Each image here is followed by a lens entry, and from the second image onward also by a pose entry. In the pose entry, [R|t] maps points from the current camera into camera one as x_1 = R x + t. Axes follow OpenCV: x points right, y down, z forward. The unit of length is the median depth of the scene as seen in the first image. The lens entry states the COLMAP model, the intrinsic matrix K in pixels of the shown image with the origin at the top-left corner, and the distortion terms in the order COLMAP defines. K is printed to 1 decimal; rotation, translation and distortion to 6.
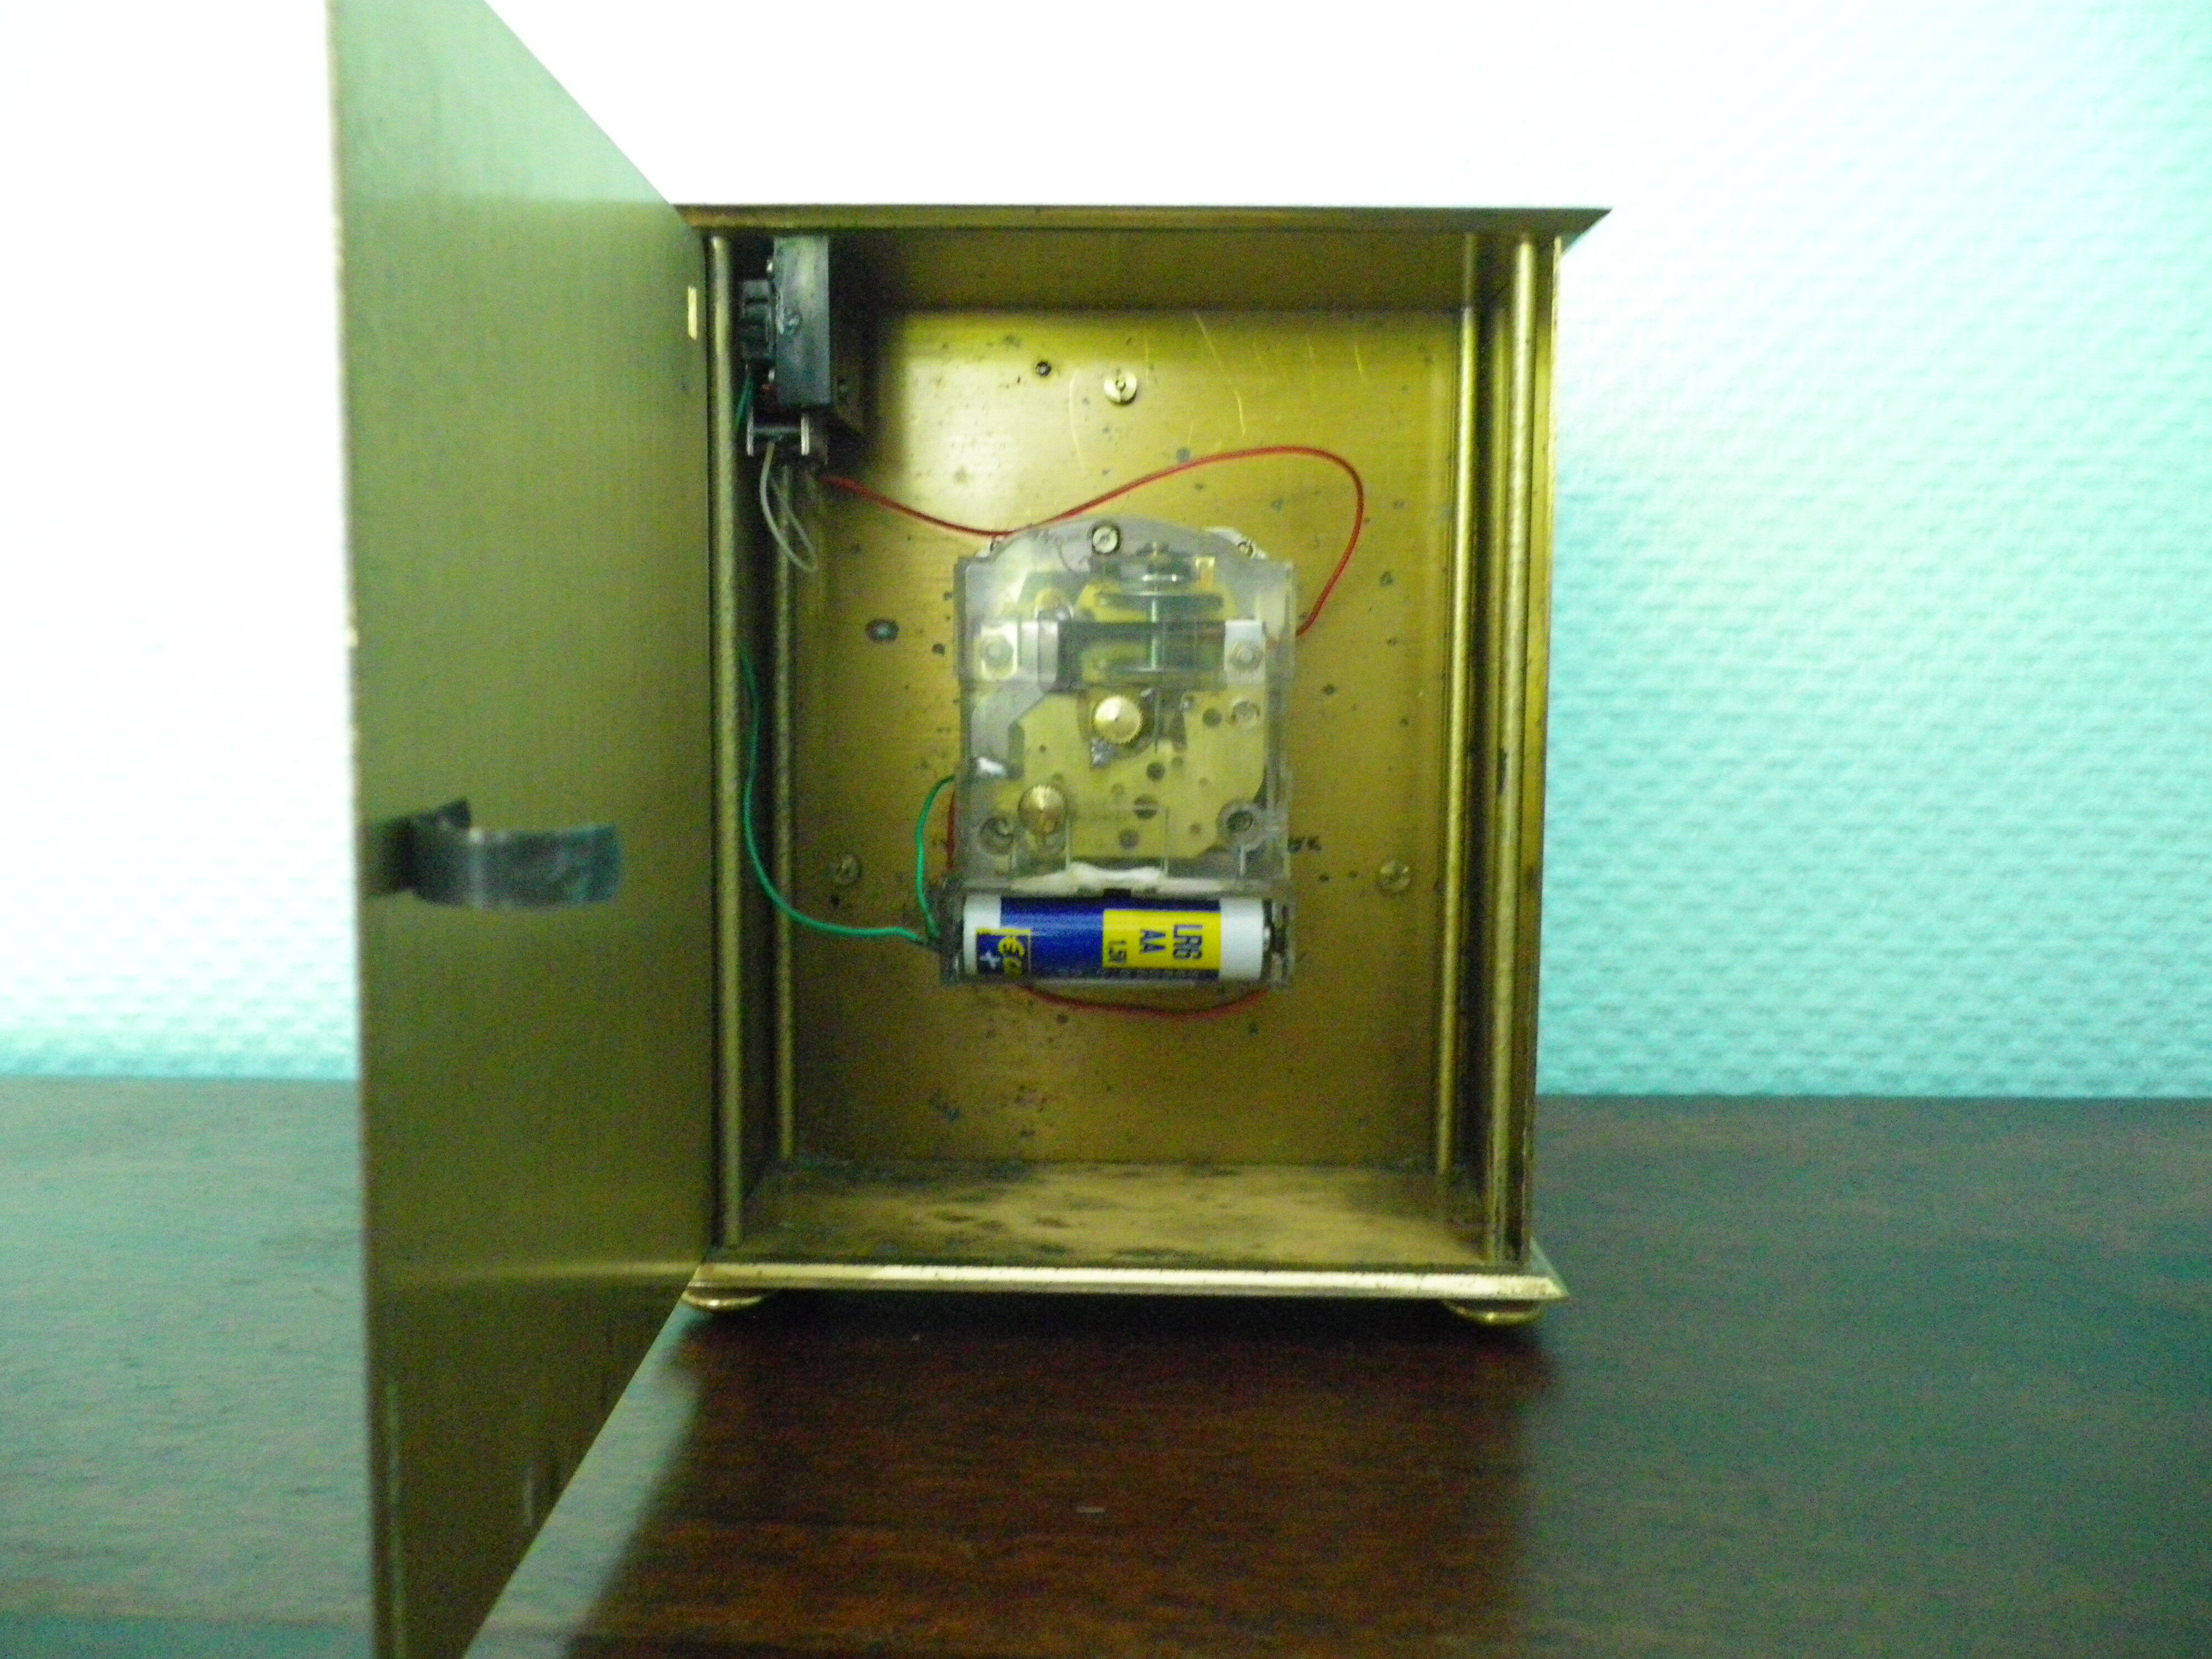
lens RADIAL K [[1638.4, 0, 1108.7], [0, 1638.4, 814.7], [0, 0, 1]] dist [-0.008201, -0.000226]
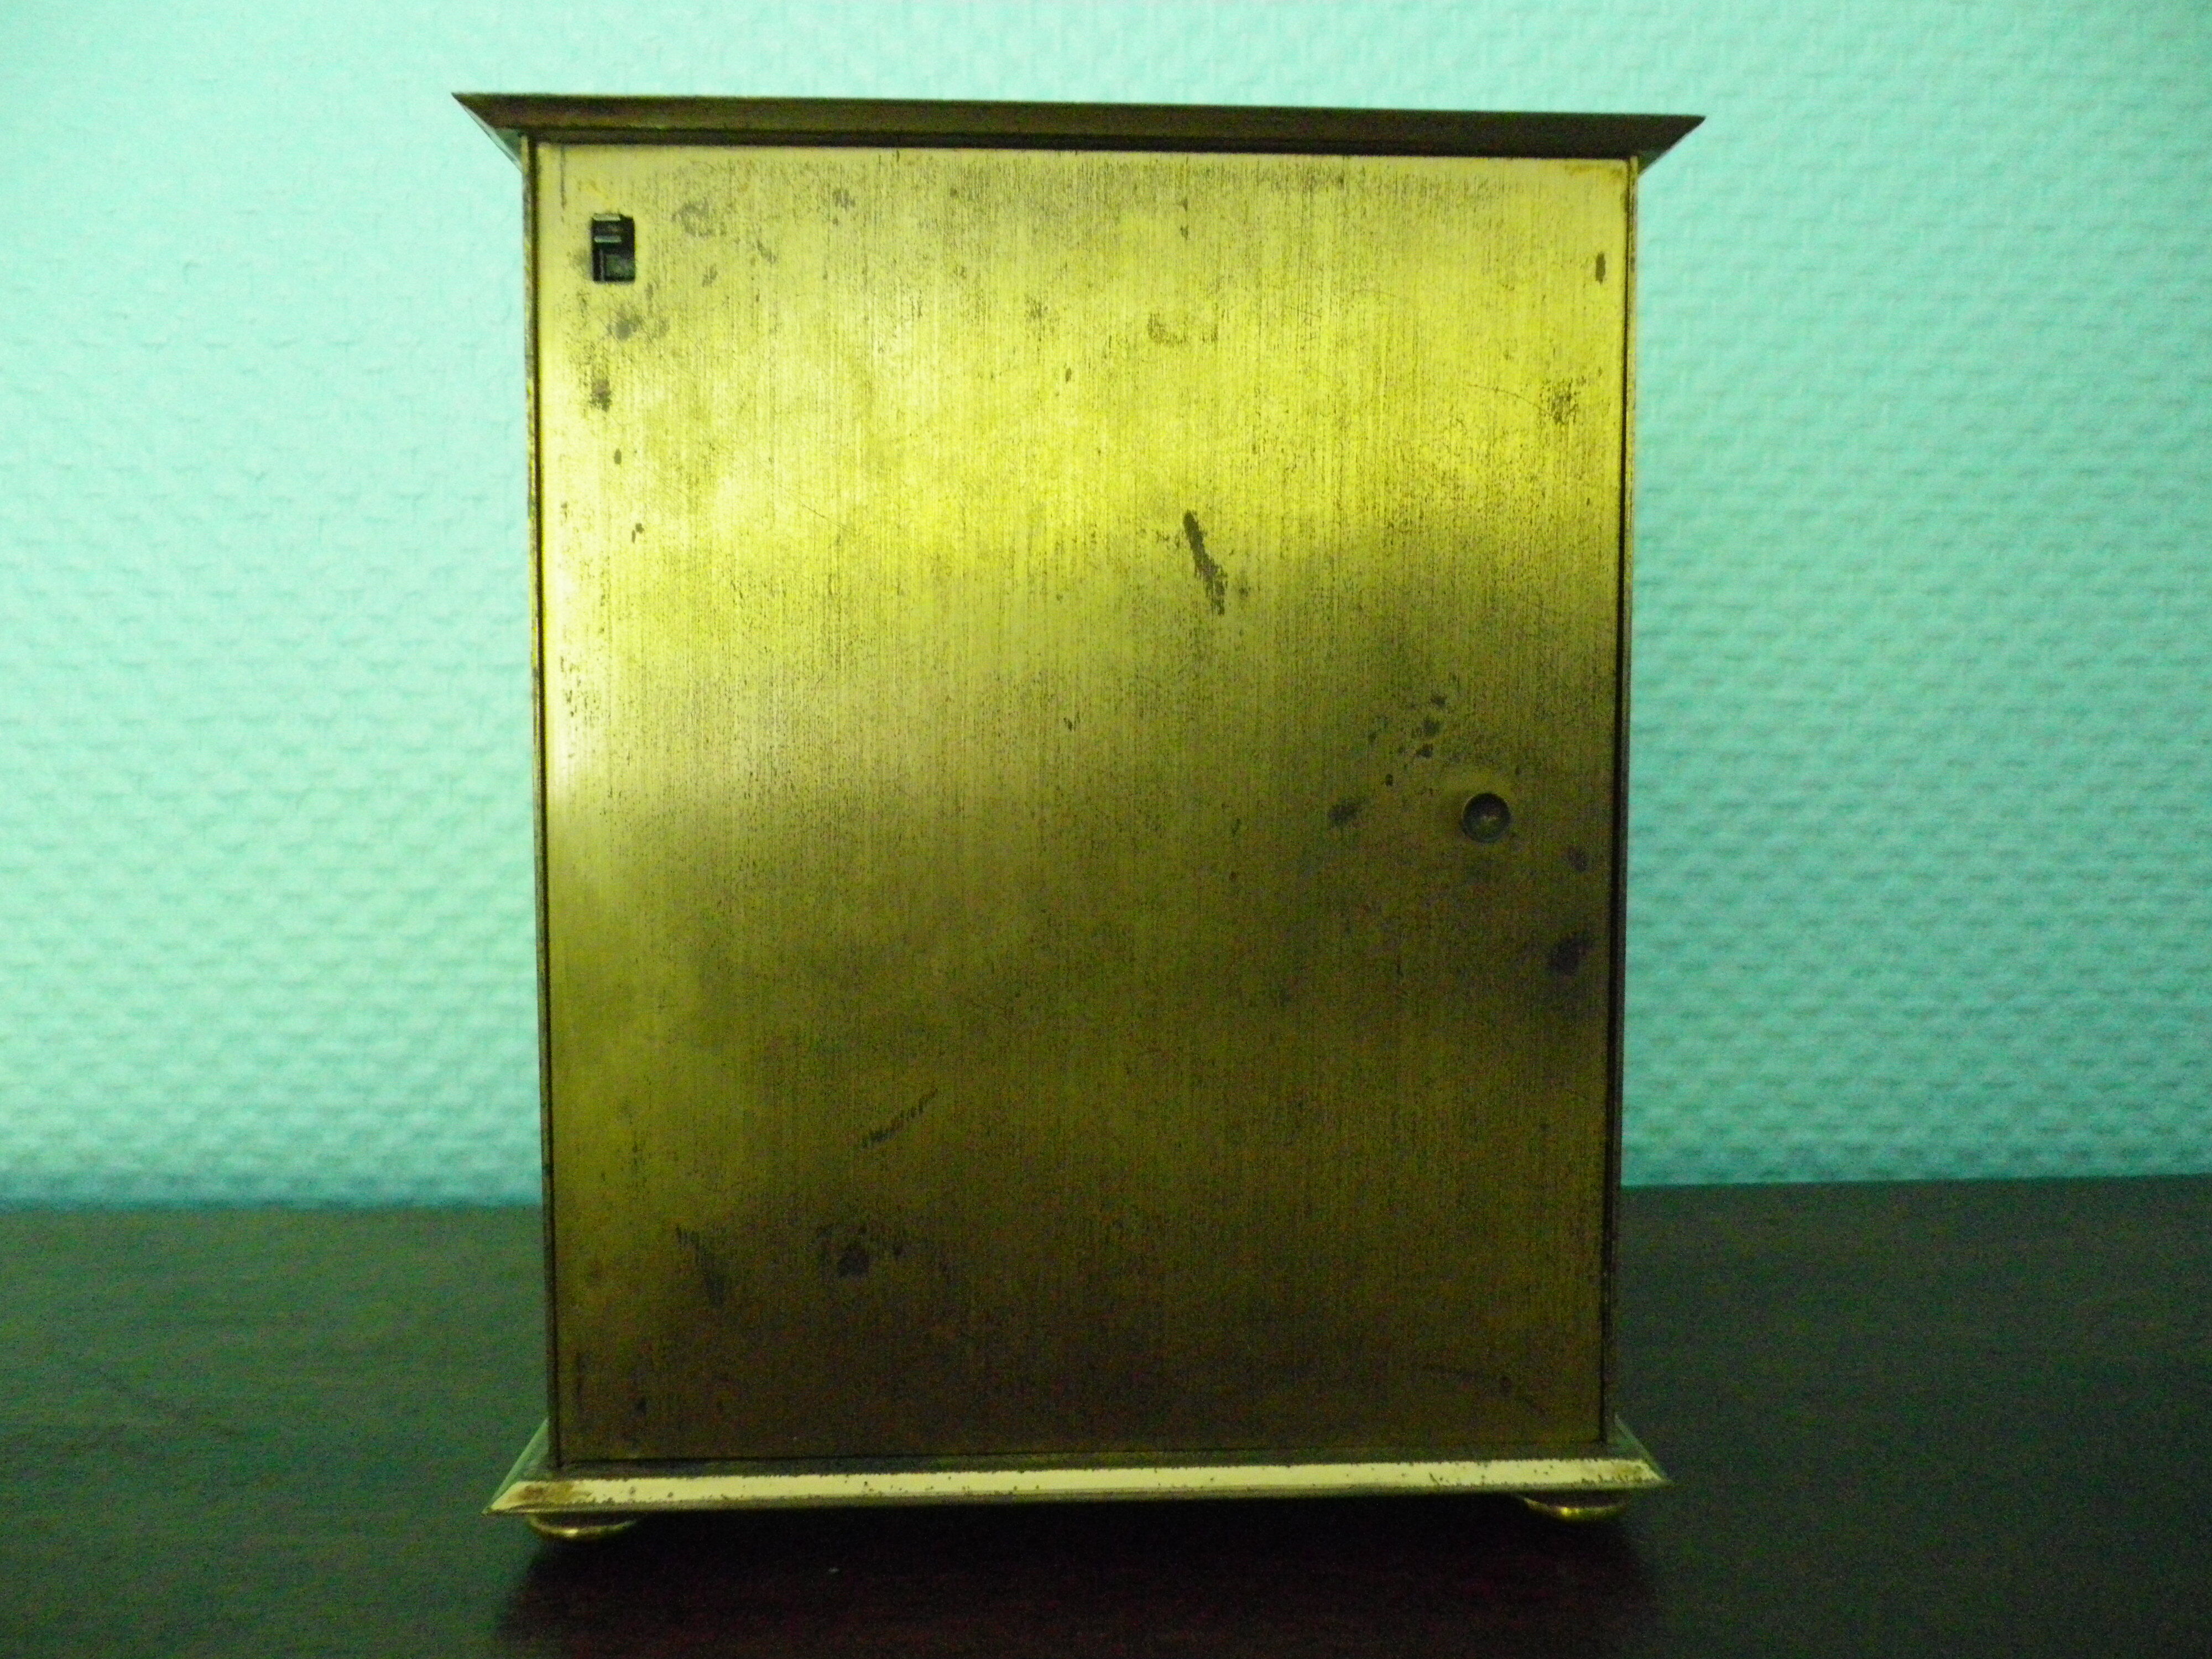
lens RADIAL K [[1638.4, 0, 1098.5], [0, 1638.4, 819.9], [0, 0, 1]] dist [-0.008201, -0.000226]
pose [[0.997997, -0.013024, 0.061905, -0.022674], [0.014608, 0.999575, -0.025212, -0.006235], [-0.061550, 0.026066, 0.997764, 0.126652]]
